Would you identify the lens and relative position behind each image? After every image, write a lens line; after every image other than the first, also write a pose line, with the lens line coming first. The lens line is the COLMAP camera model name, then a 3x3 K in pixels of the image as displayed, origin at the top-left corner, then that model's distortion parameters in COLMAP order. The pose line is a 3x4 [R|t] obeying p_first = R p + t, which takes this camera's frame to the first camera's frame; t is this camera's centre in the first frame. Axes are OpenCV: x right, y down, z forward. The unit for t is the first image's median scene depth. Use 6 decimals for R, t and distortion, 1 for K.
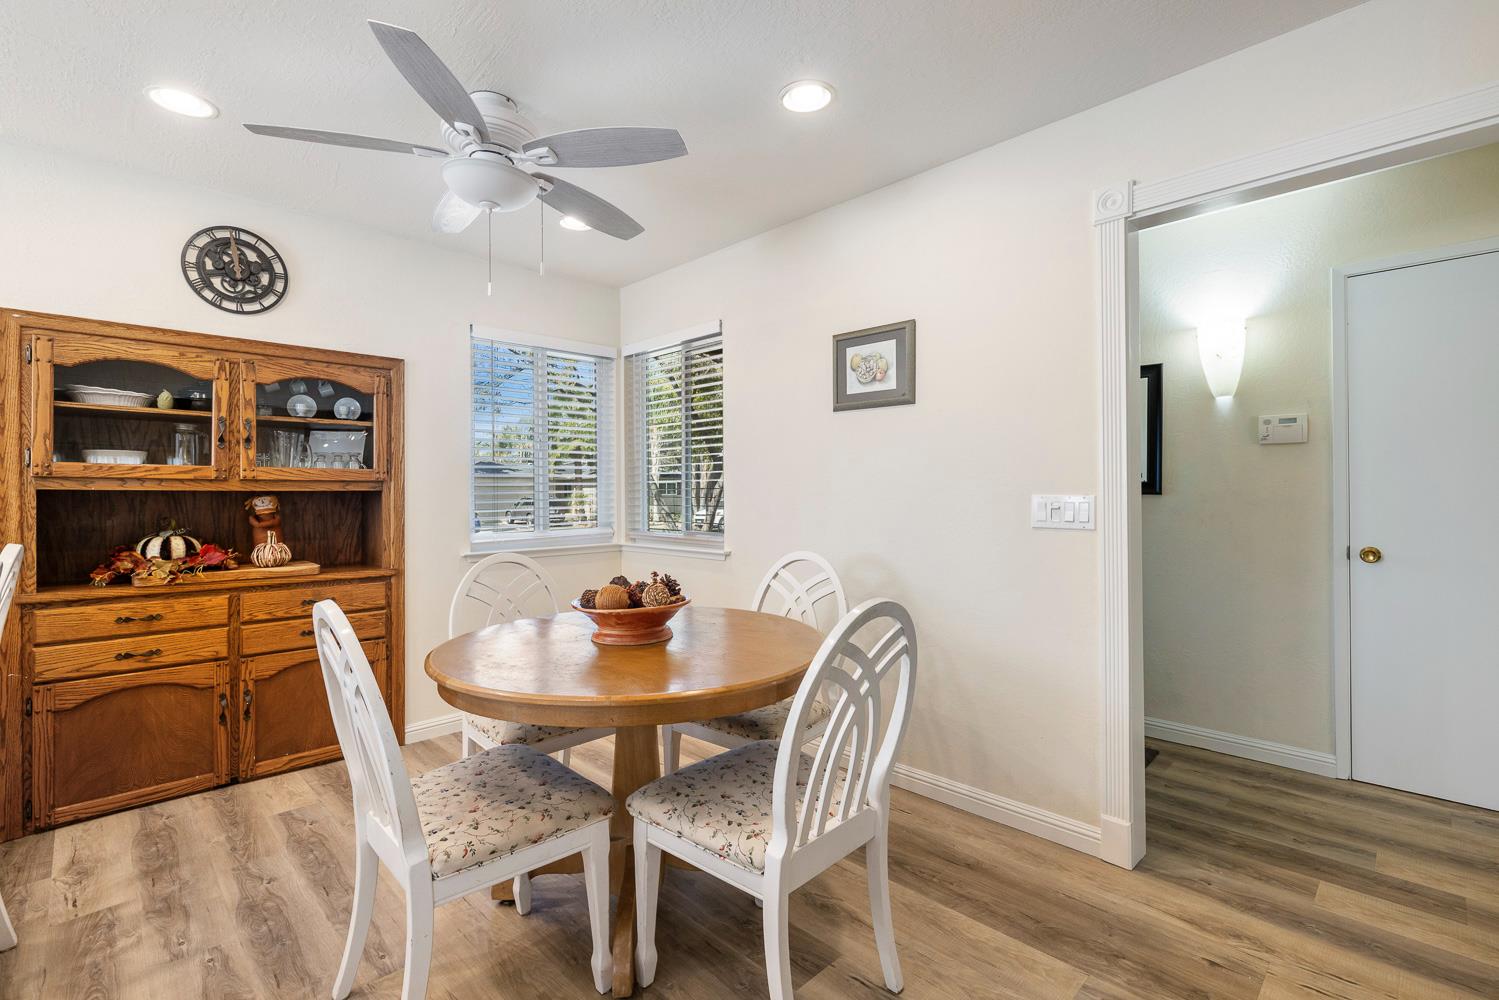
lens RADIAL K [[680.6, 0, 752.4], [0, 680.6, 492.6], [0, 0, 1]] dist [-0.005262, 0.003514]
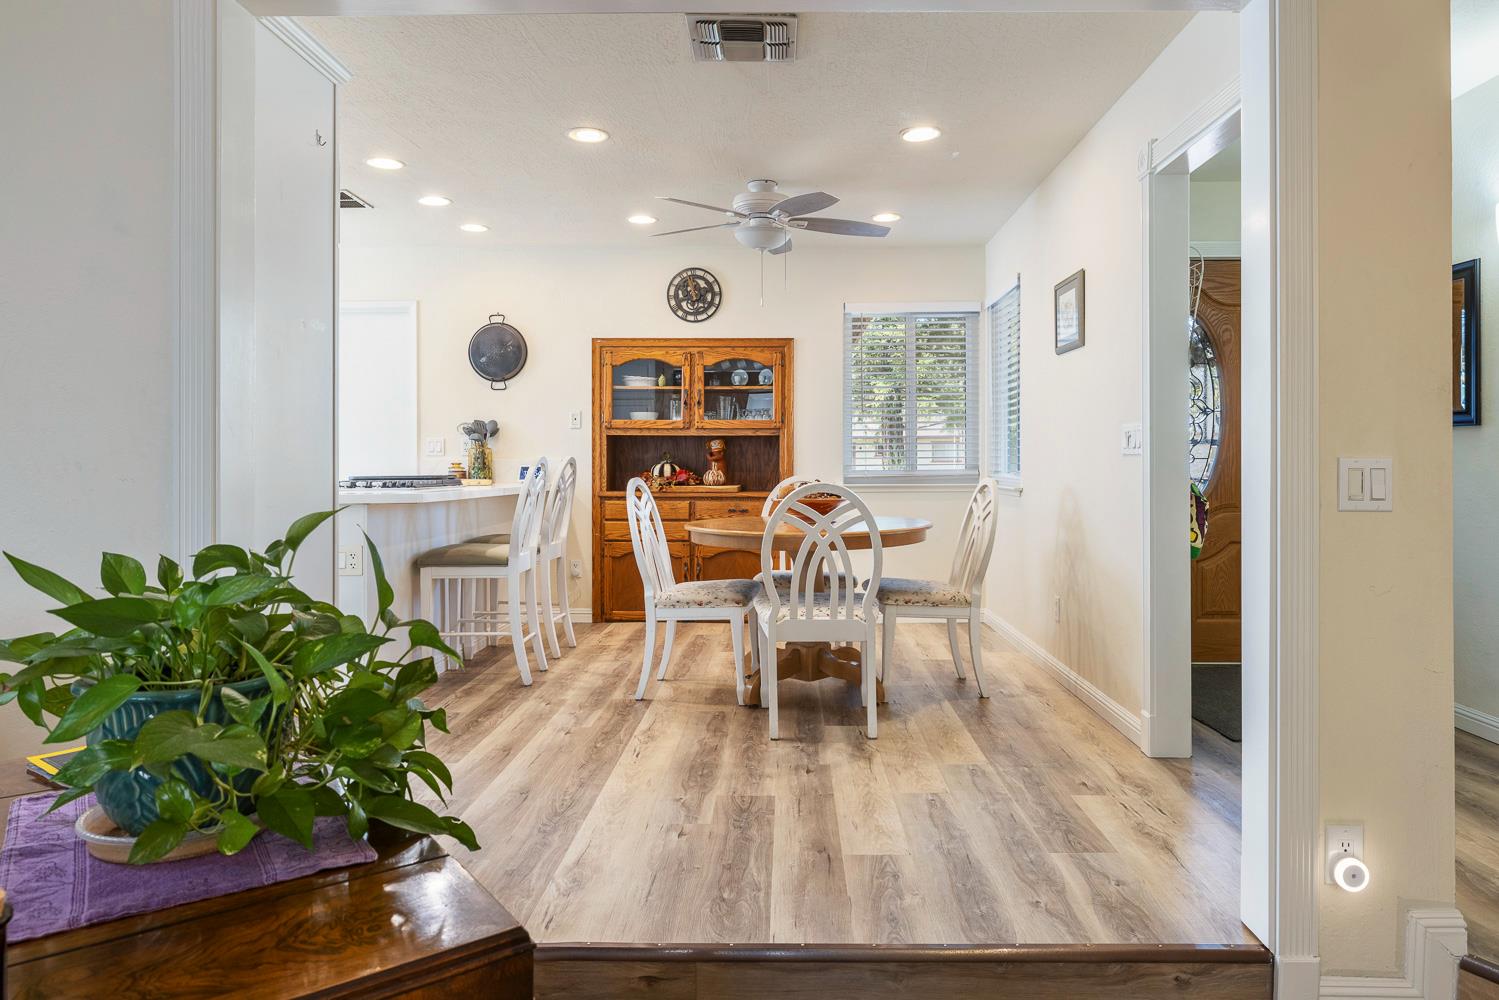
lens RADIAL K [[960.7, 0, 789.2], [0, 960.7, 463.6], [0, 0, 1]] dist [-0.001979, -0.000066]
pose [[0.706796, 0.004555, -0.707403, 0.972971], [-0.001398, 0.999986, 0.005043, 0.050784], [0.707416, -0.002576, 0.706793, -0.415713]]
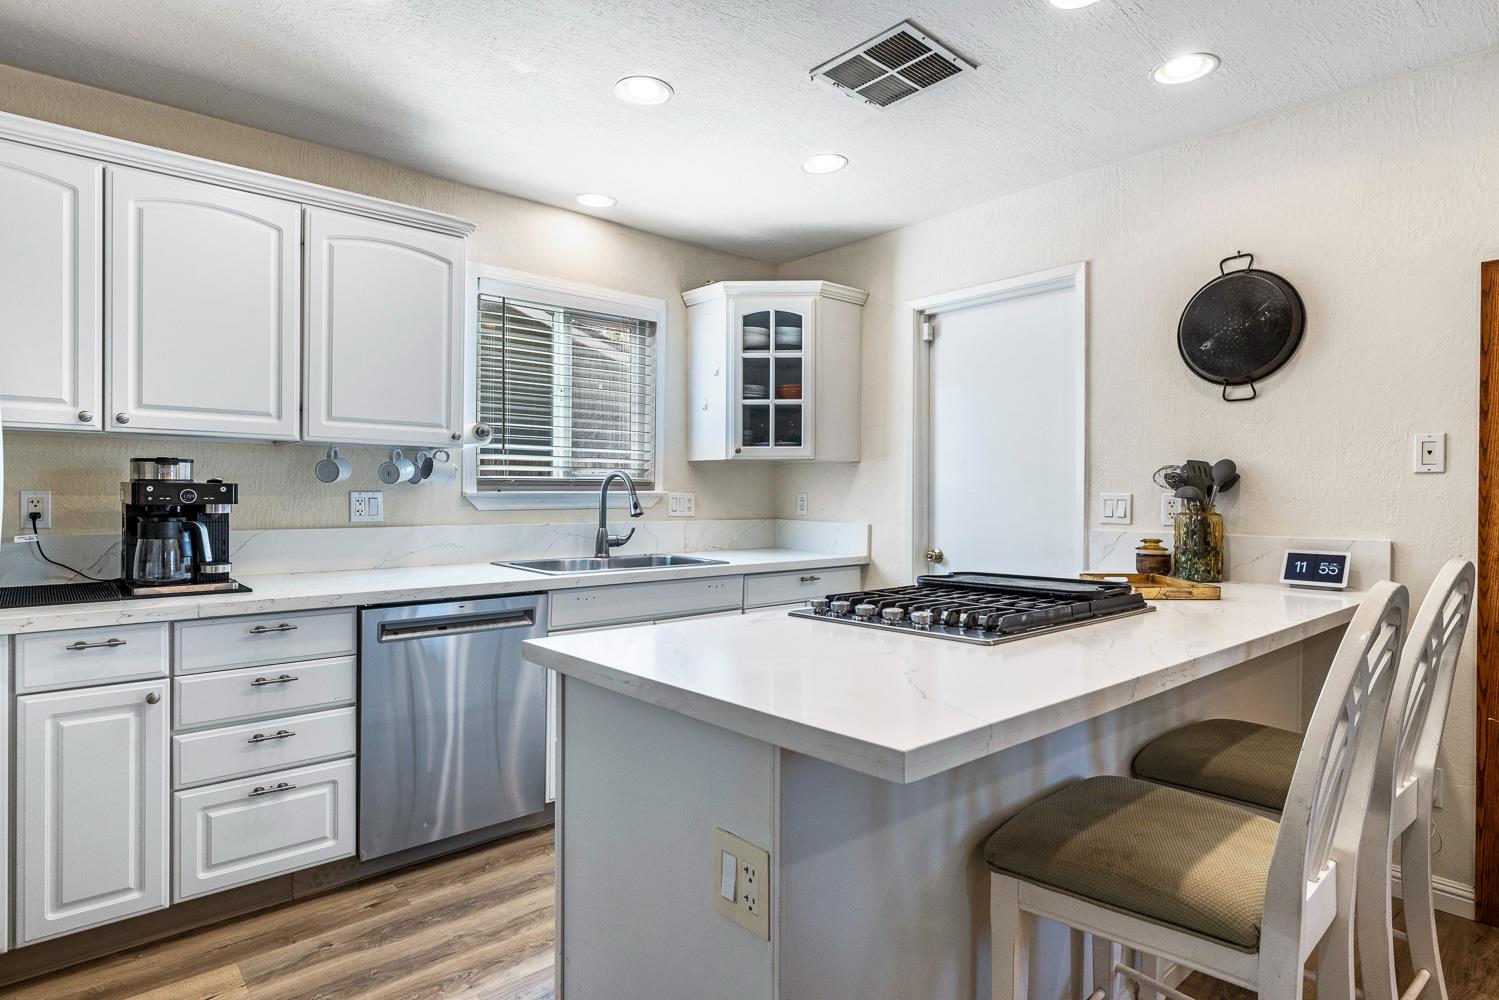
lens RADIAL K [[810.5, 0, 740.9], [0, 810.5, 499.1], [0, 0, 1]] dist [-0.004198, 0.004090]
pose [[-0.063810, 0.011943, -0.997891, -0.072770], [-0.002282, 0.999924, 0.012114, -0.000363], [0.997959, 0.003050, -0.063778, 0.149184]]
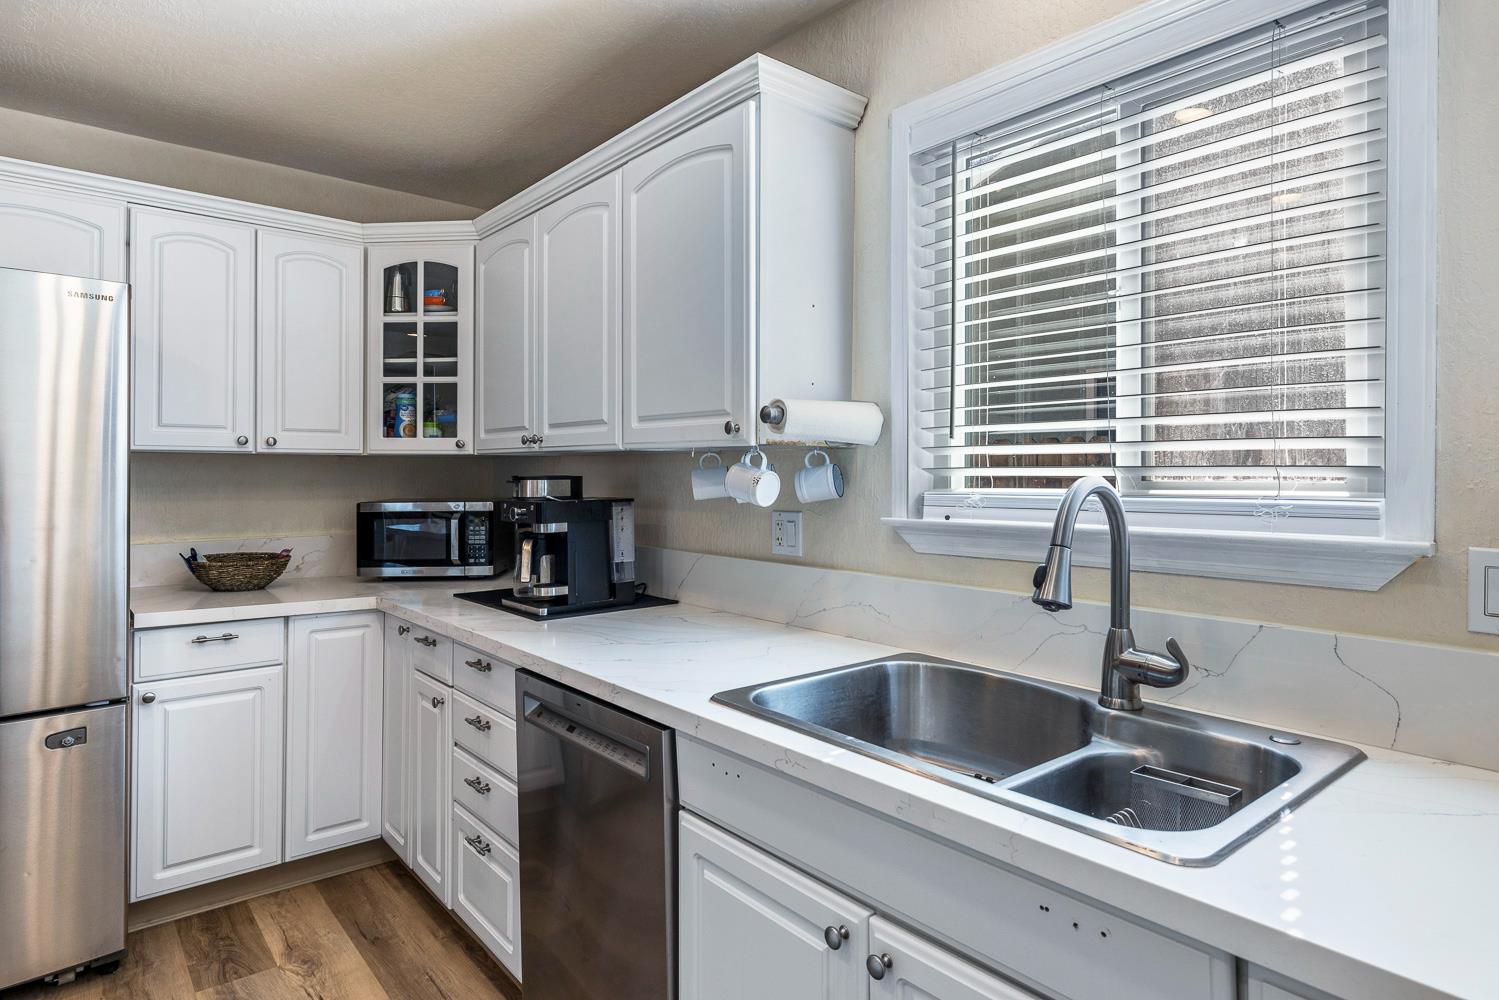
lens RADIAL K [[857.6, 0, 757.8], [0, 857.6, 460.9], [0, 0, 1]] dist [-0.002443, -0.000627]
pose [[-0.995818, 0.005124, 0.091218, -1.171815], [0.003618, 0.999855, -0.016664, -0.030495], [-0.091290, -0.016264, -0.995692, 0.380375]]
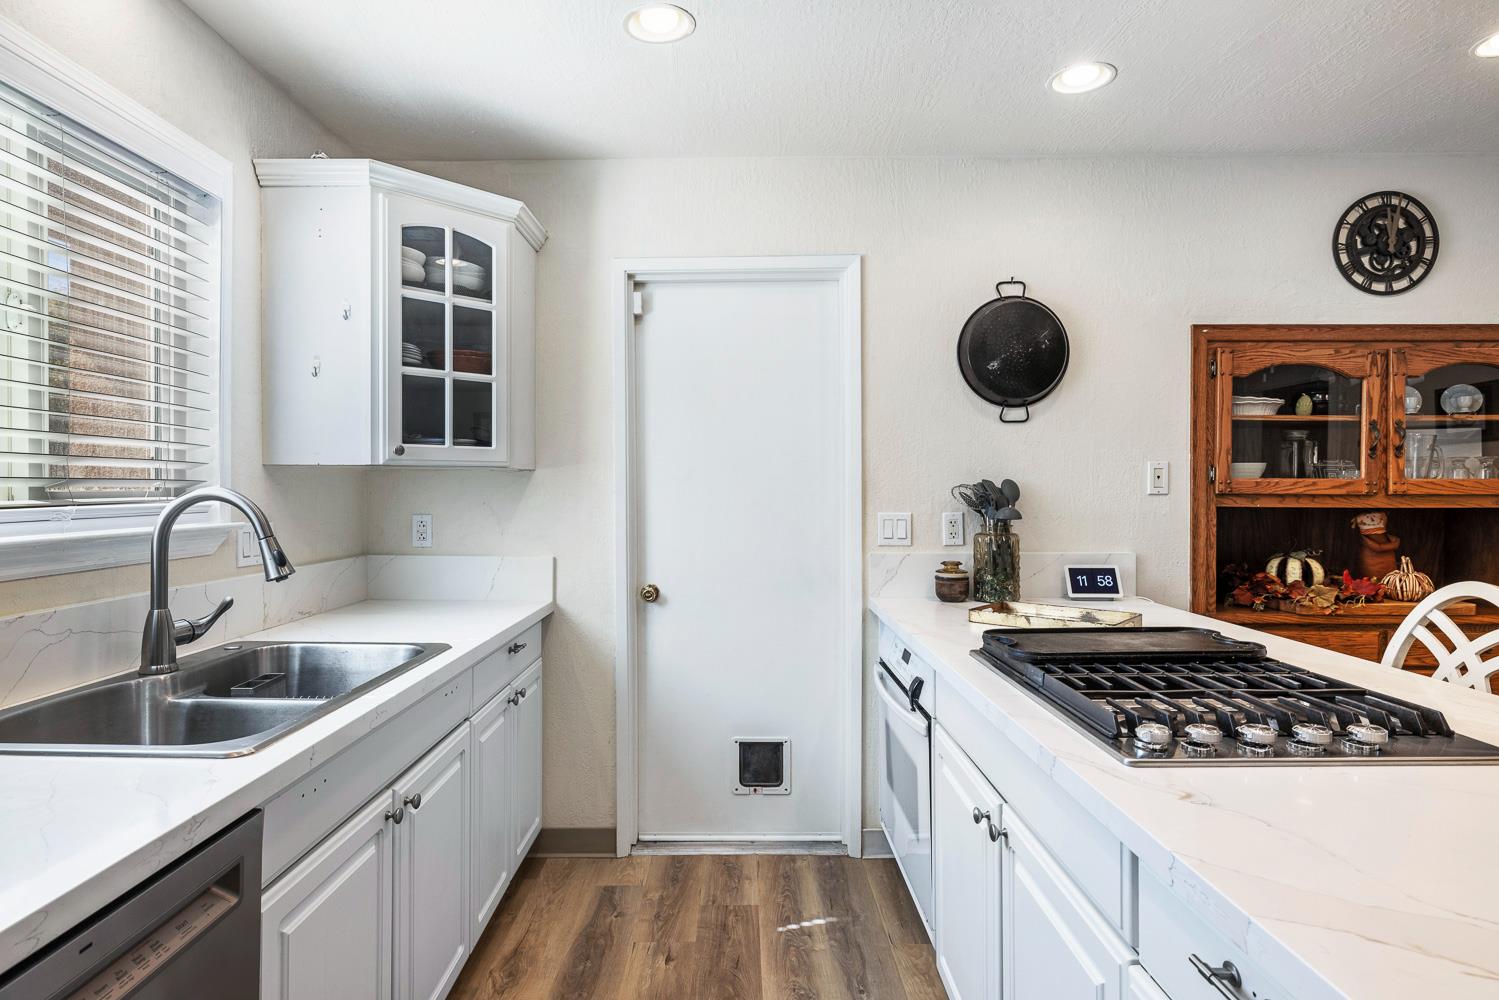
lens RADIAL K [[810.5, 0, 734.8], [0, 810.5, 492.5], [0, 0, 1]] dist [-0.004198, 0.004090]
pose [[0.700508, 0.007260, -0.713607, -0.612638], [-0.000707, 0.999955, 0.009479, -0.030853], [0.713644, -0.006136, 0.700482, -0.267589]]
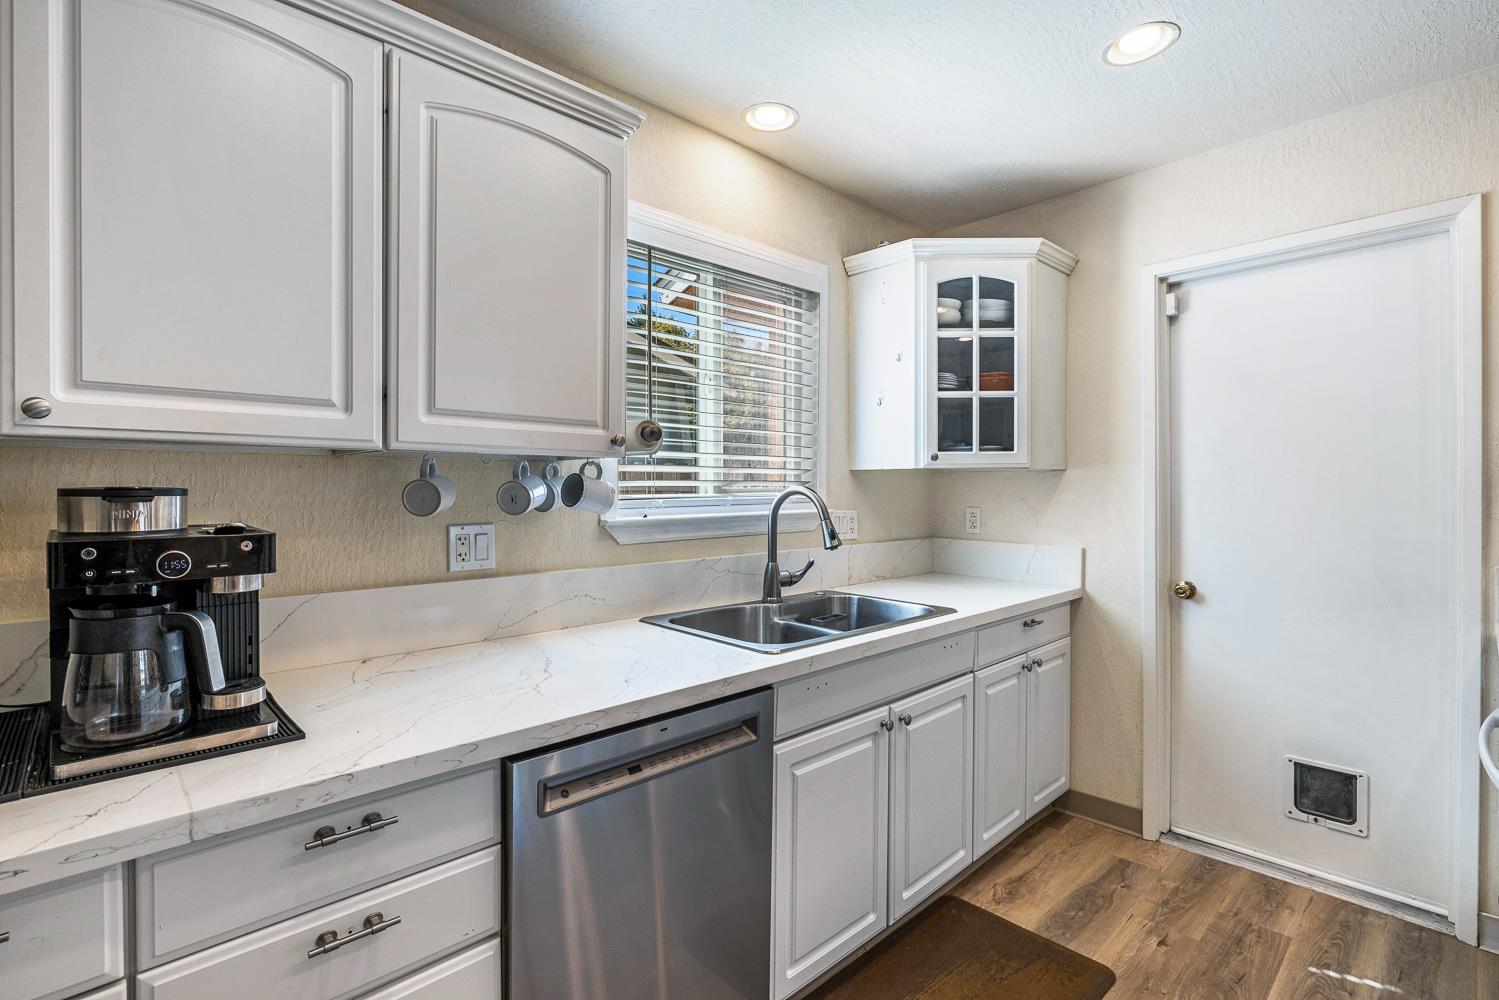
lens RADIAL K [[705.1, 0, 743.8], [0, 705.1, 491.4], [0, 0, 1]] dist [-0.005214, 0.000663]
pose [[-0.025180, 0.010455, -0.999628, -0.506535], [0.004289, 0.999937, 0.010350, -0.031091], [0.999674, -0.004026, -0.025223, -0.164211]]
